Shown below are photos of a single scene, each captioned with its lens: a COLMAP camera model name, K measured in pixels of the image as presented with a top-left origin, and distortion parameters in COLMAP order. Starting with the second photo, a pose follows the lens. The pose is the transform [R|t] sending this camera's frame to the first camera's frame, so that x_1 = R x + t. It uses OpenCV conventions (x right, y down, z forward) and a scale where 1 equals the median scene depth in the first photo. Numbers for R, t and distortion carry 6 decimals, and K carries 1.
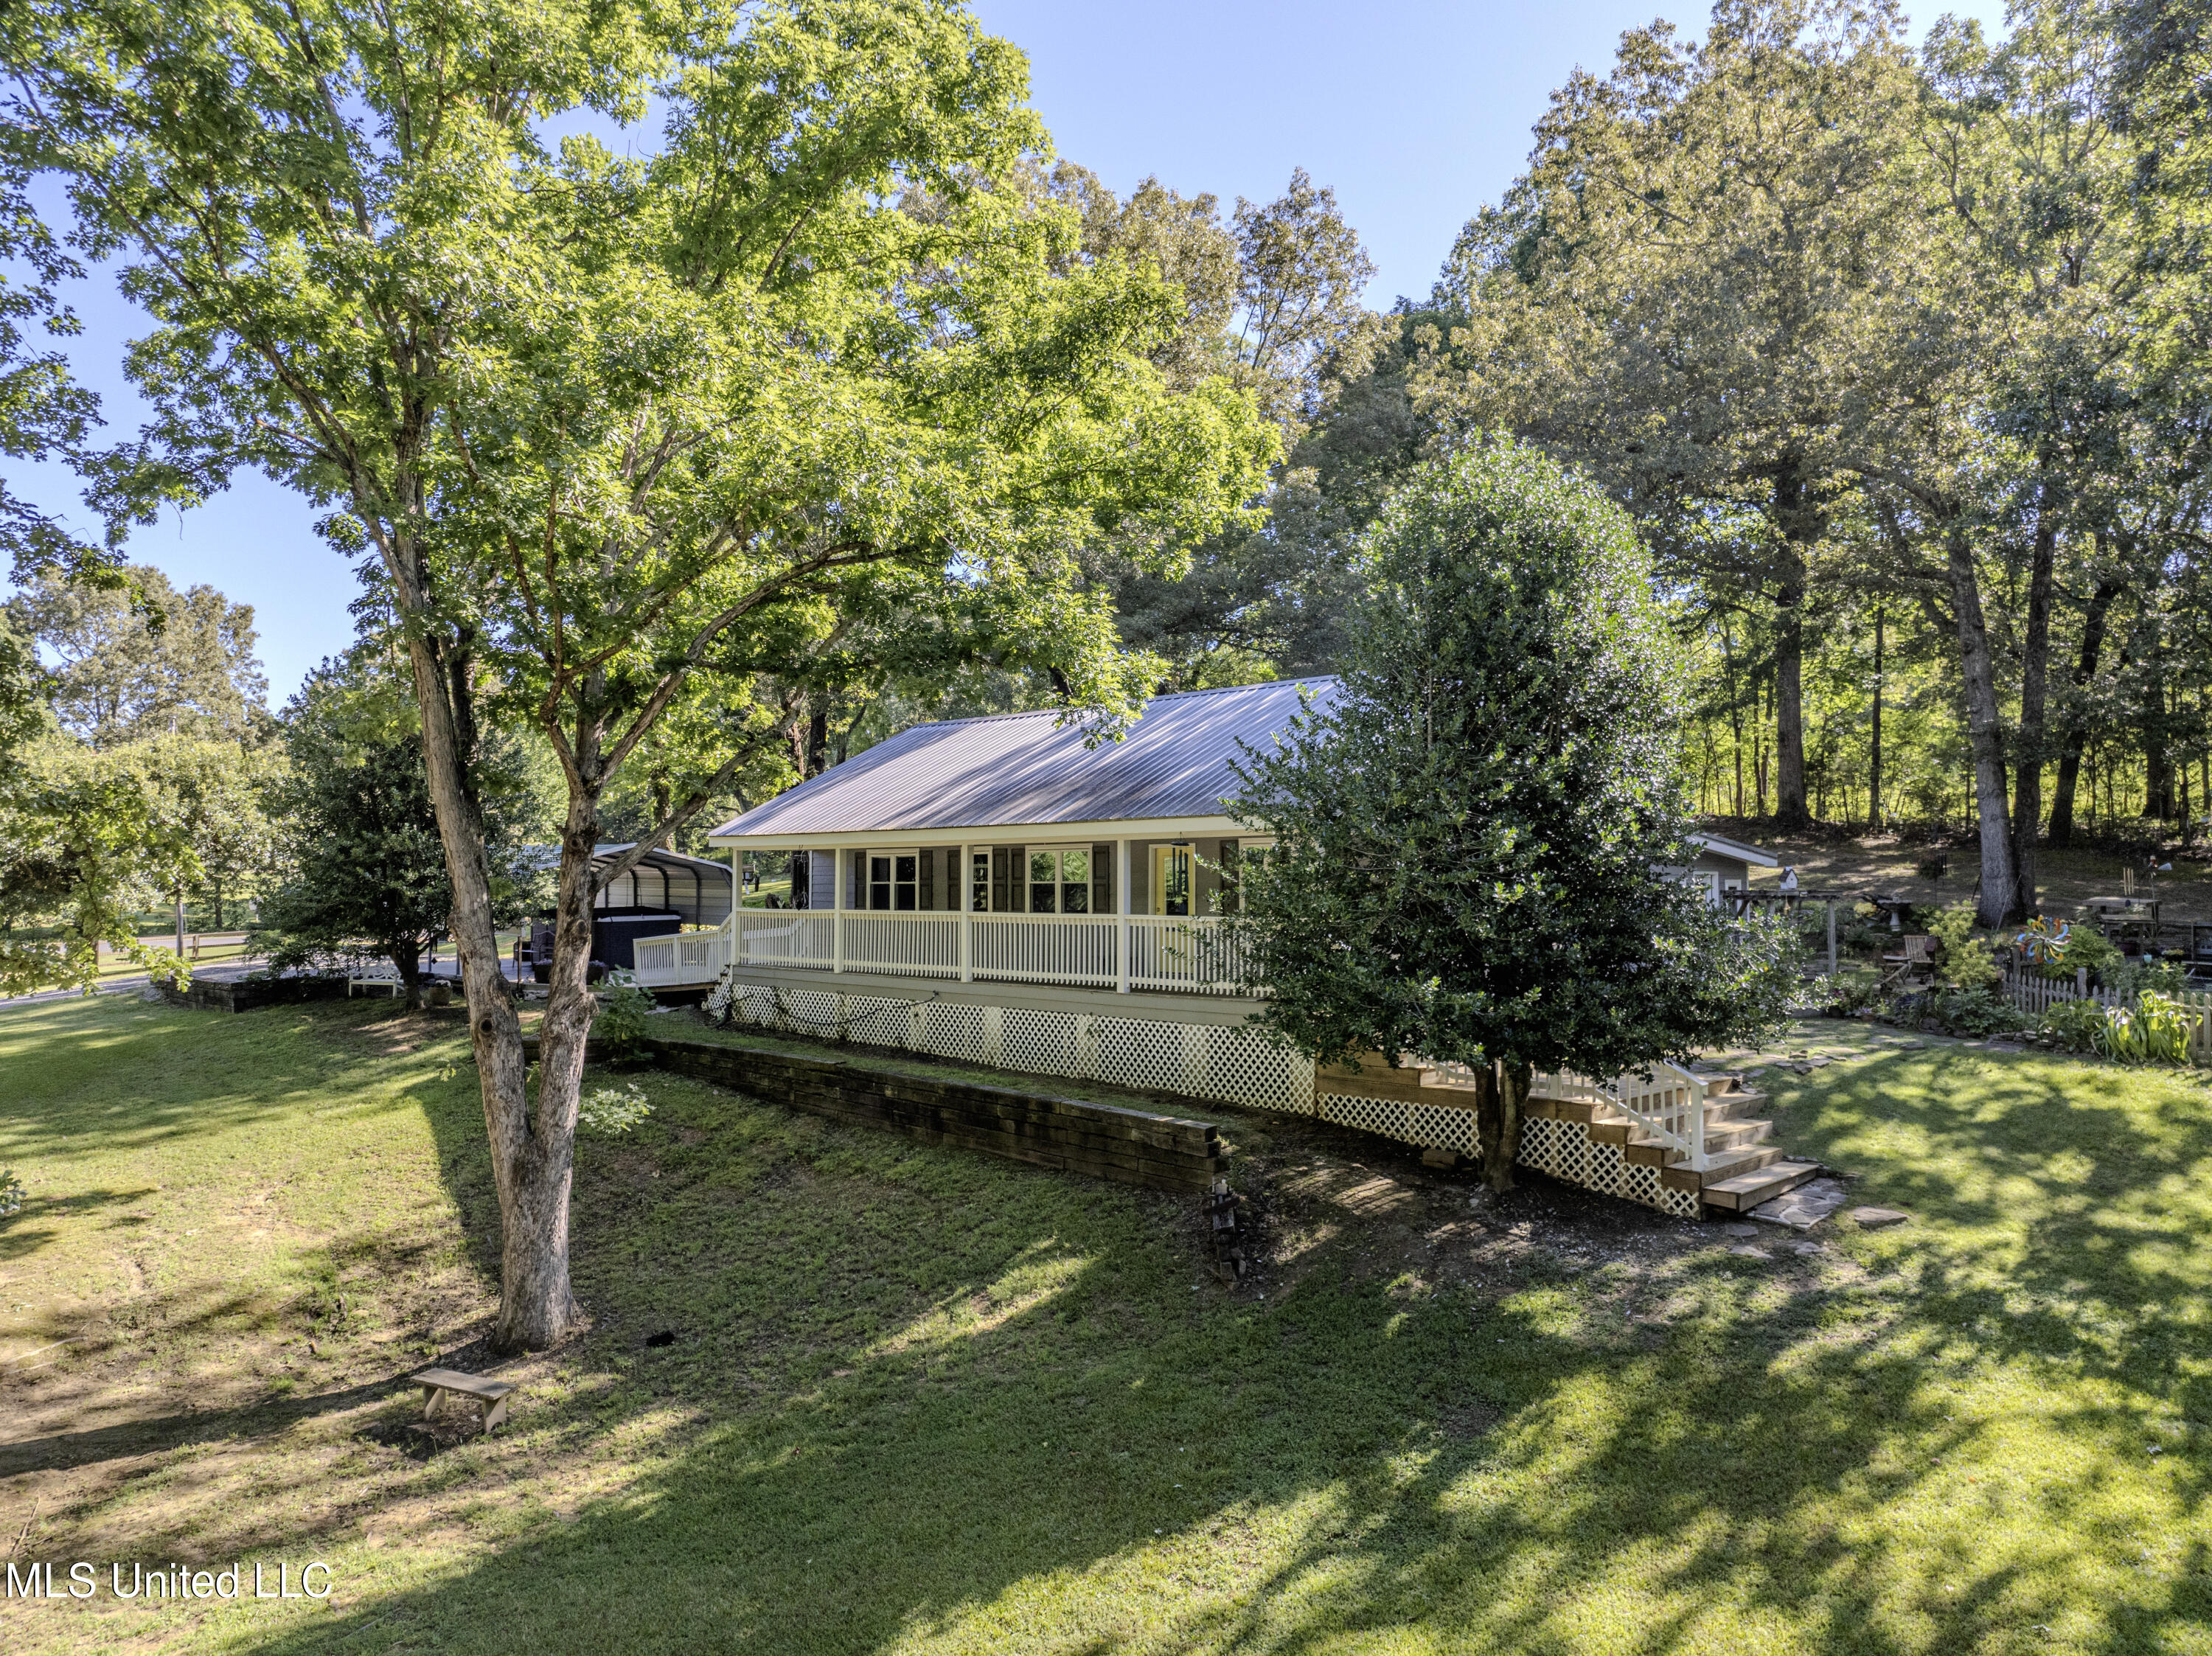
lens RADIAL K [[1549.5, 0, 1122.6], [0, 1549.5, 815.1], [0, 0, 1]] dist [-0.042732, 0.008714]
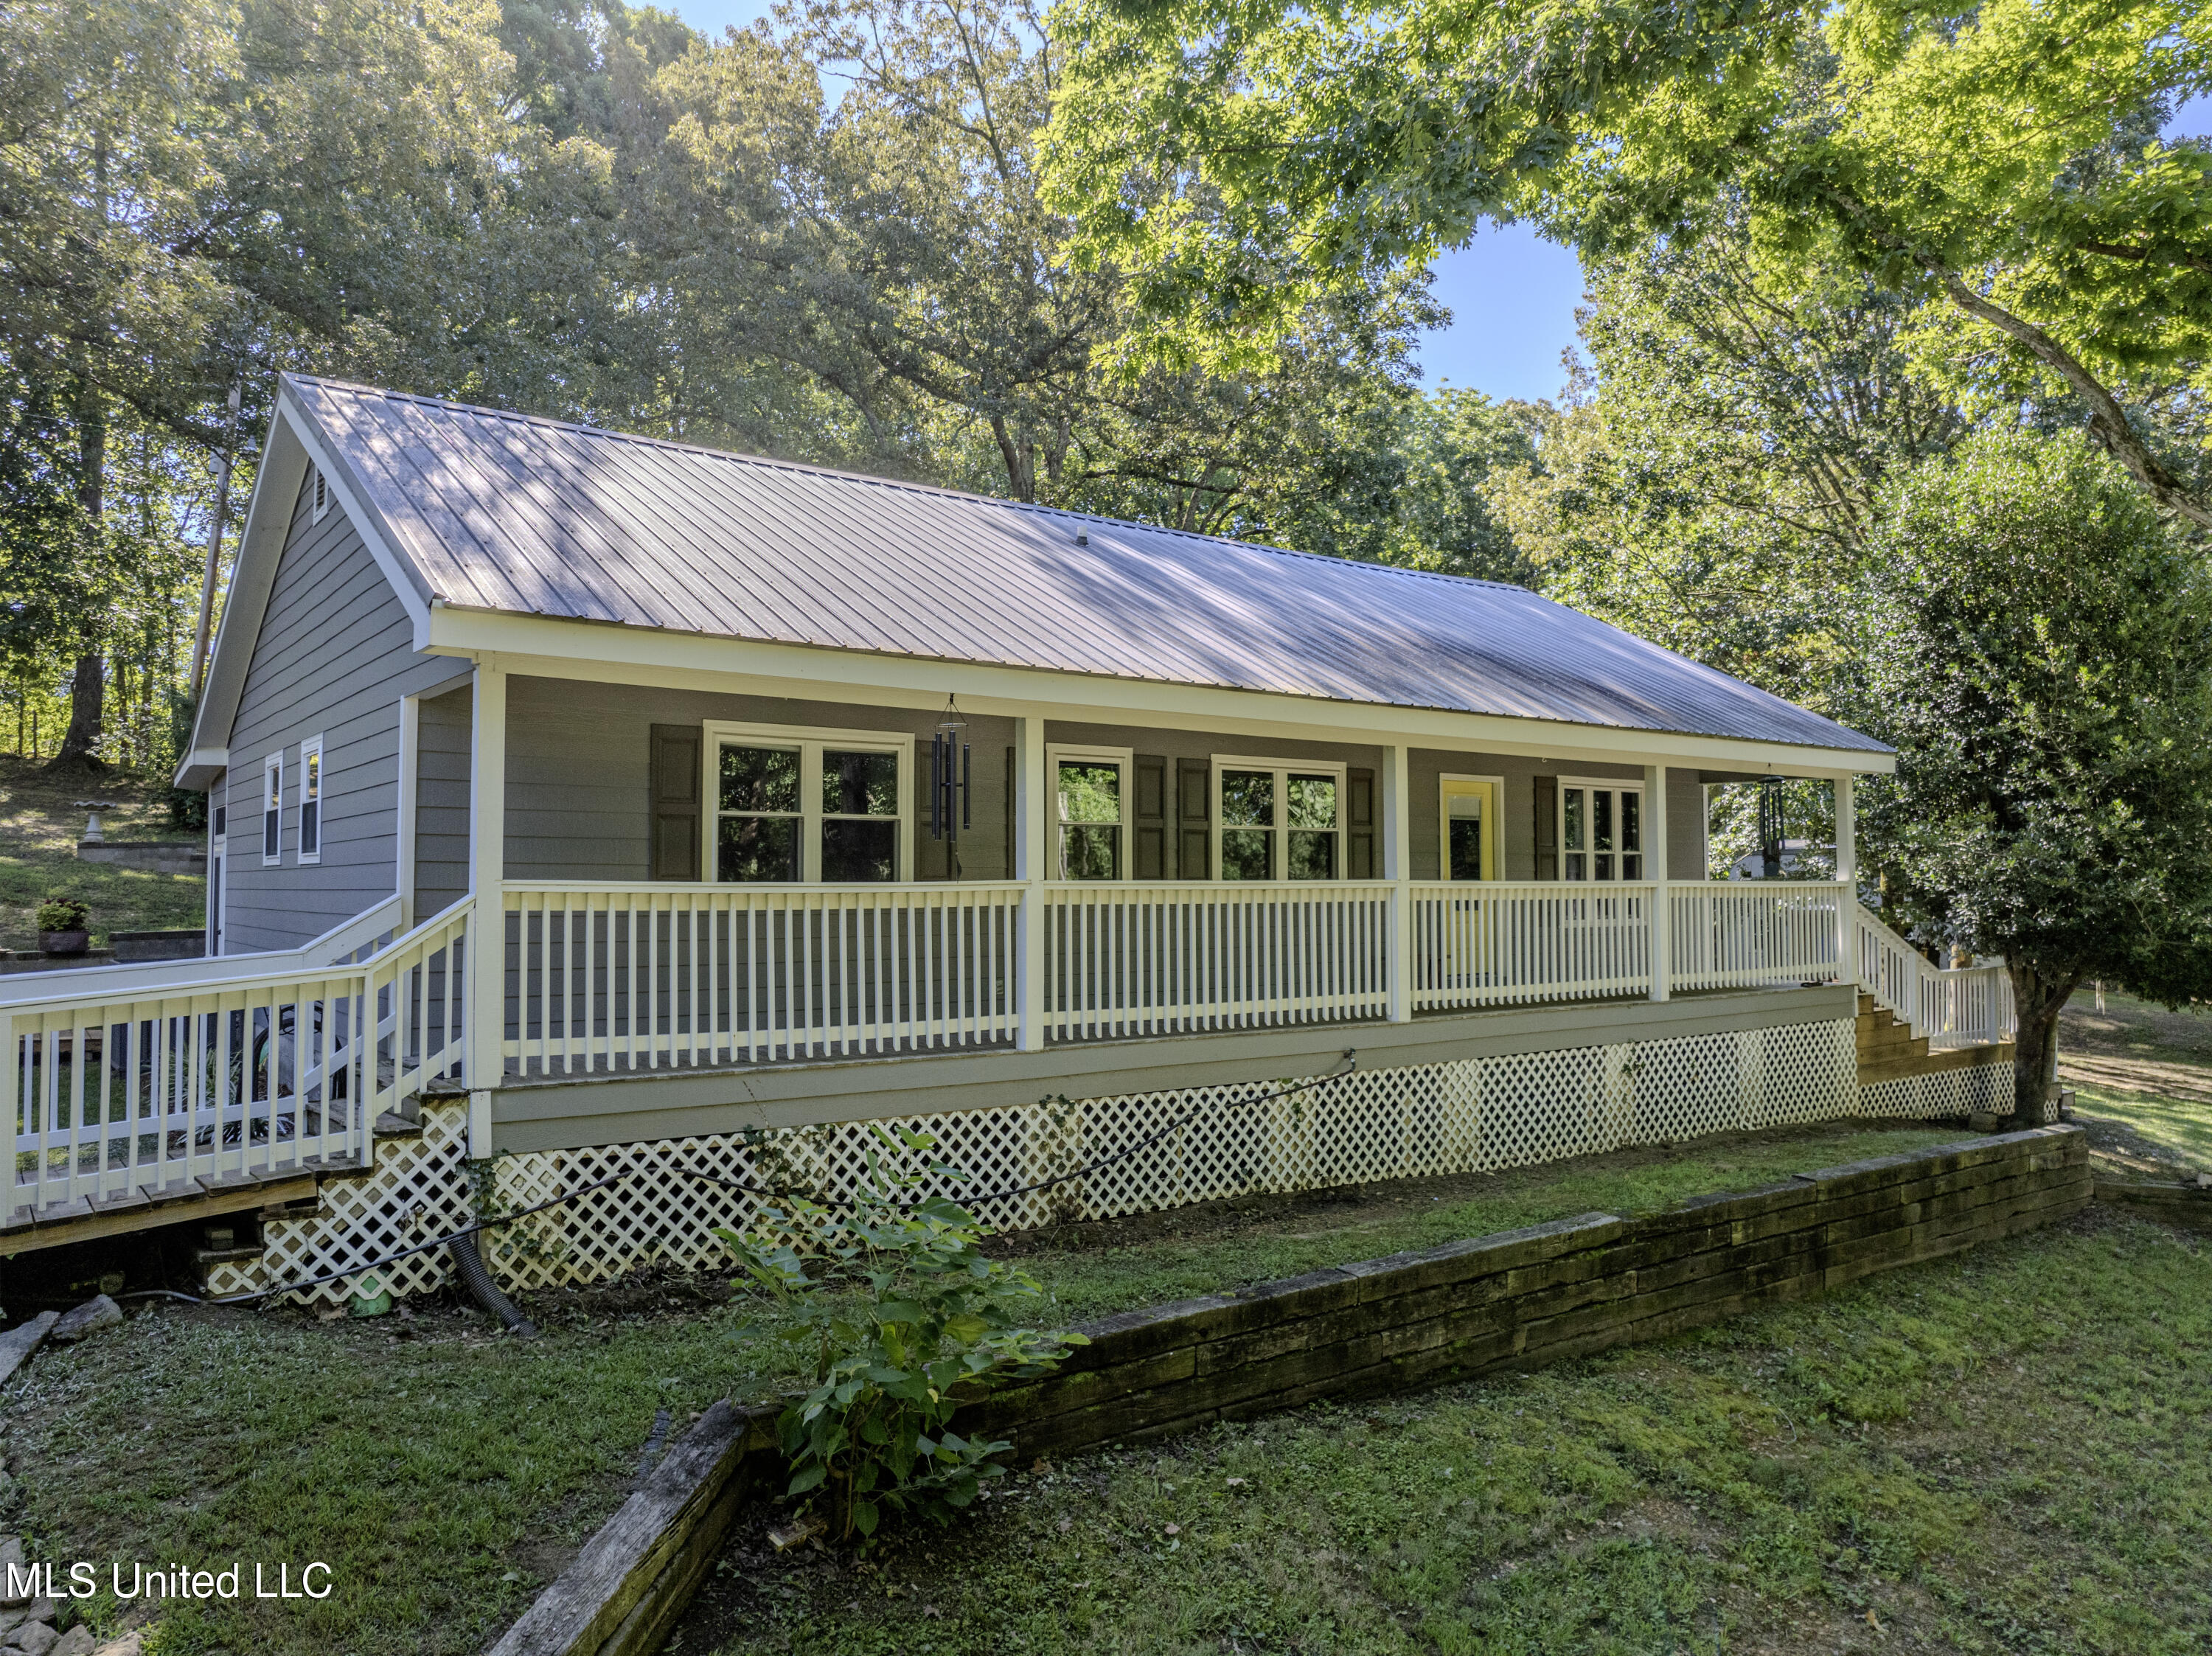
lens RADIAL K [[1549.5, 0, 1095.0], [0, 1549.5, 836.1], [0, 0, 1]] dist [-0.042732, 0.008714]
pose [[0.142905, 0.032308, 0.989209, -0.776006], [-0.044316, 0.998674, -0.026215, 0.083589], [-0.988744, -0.040091, 0.144148, 1.308809]]
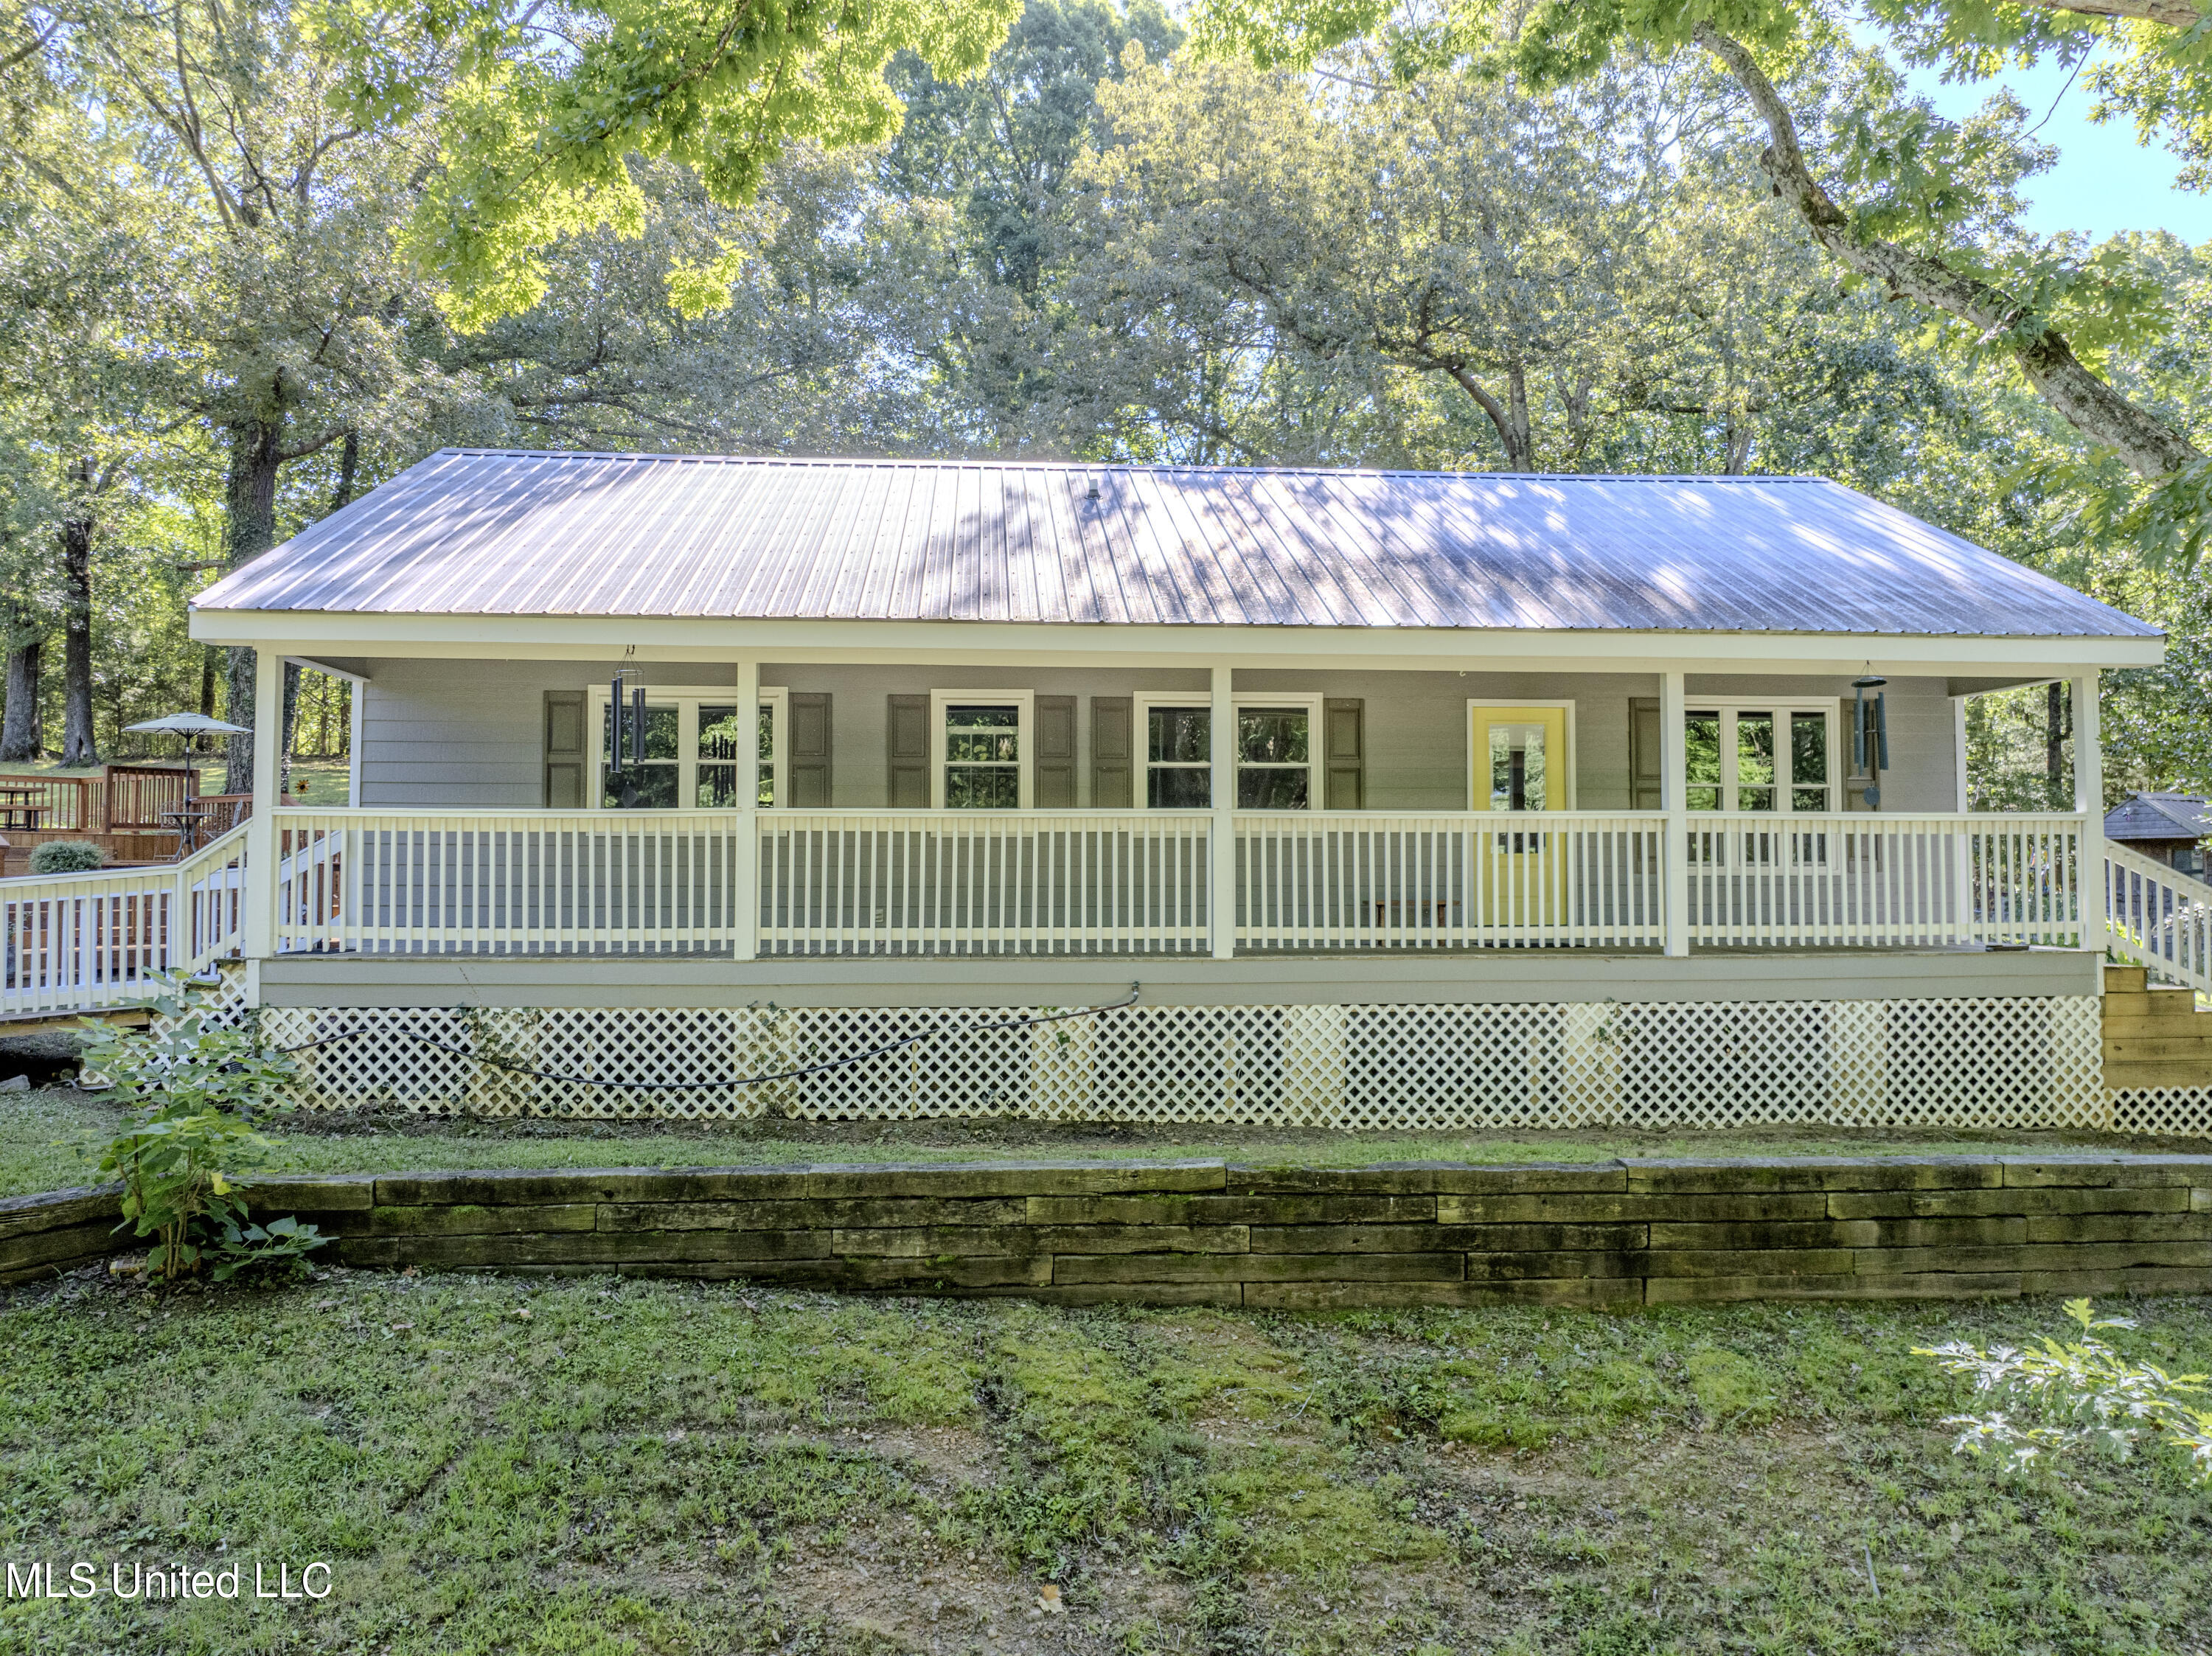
lens RADIAL K [[1549.5, 0, 1106.7], [0, 1549.5, 841.2], [0, 0, 1]] dist [-0.042732, 0.008714]
pose [[0.646018, 0.018733, 0.763092, -0.617347], [-0.035604, 0.999350, 0.005608, 0.090009], [-0.762491, -0.030792, 0.646265, 0.920695]]
